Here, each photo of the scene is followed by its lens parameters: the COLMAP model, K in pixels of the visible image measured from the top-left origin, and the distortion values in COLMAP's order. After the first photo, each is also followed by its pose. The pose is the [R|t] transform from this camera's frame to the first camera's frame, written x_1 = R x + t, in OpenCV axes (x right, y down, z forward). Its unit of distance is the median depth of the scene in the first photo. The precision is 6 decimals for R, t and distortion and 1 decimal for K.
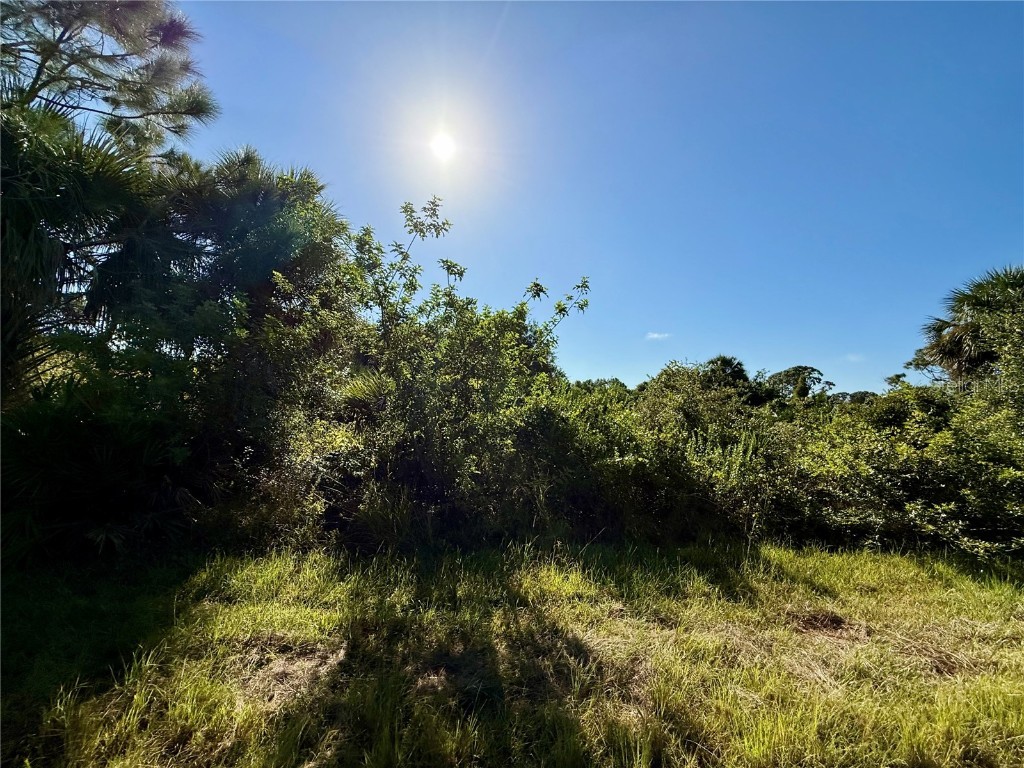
lens RADIAL K [[407.2, 0, 512.0], [0, 407.2, 384.0], [0, 0, 1]] dist [0.002119, -0.000842]
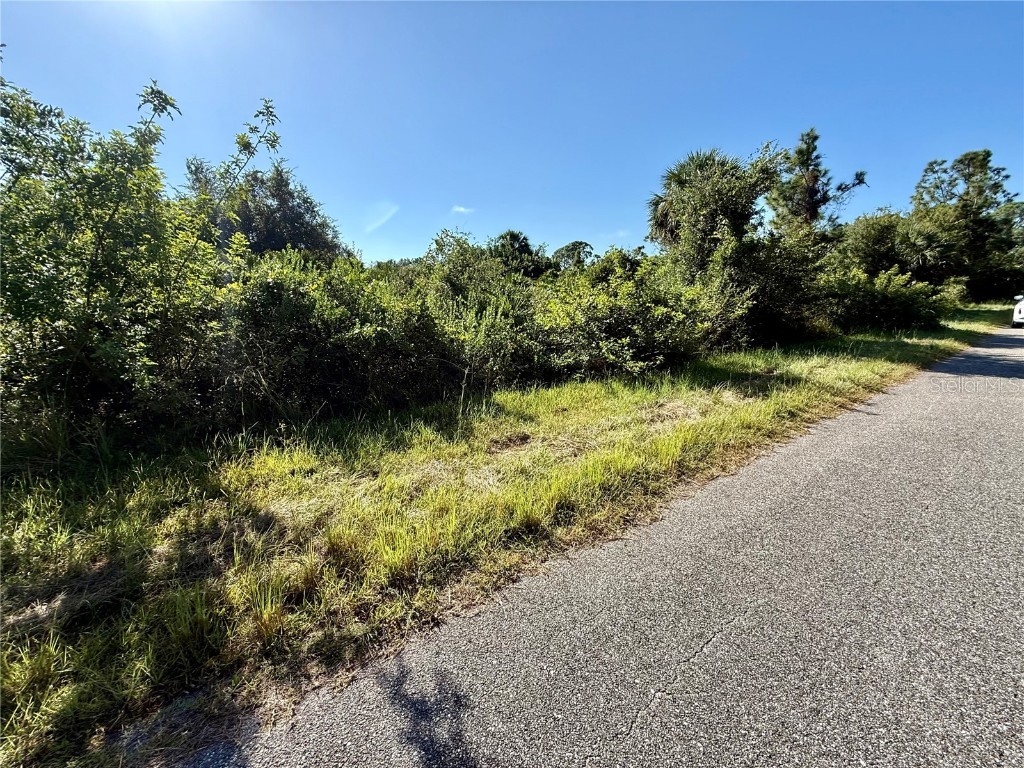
lens RADIAL K [[407.2, 0, 512.0], [0, 407.2, 384.0], [0, 0, 1]] dist [0.002119, -0.000842]
pose [[0.896142, -0.158623, 0.414448, 0.153226], [0.035710, 0.956681, 0.288940, 0.037459], [-0.442327, -0.244131, 0.862987, -0.002928]]
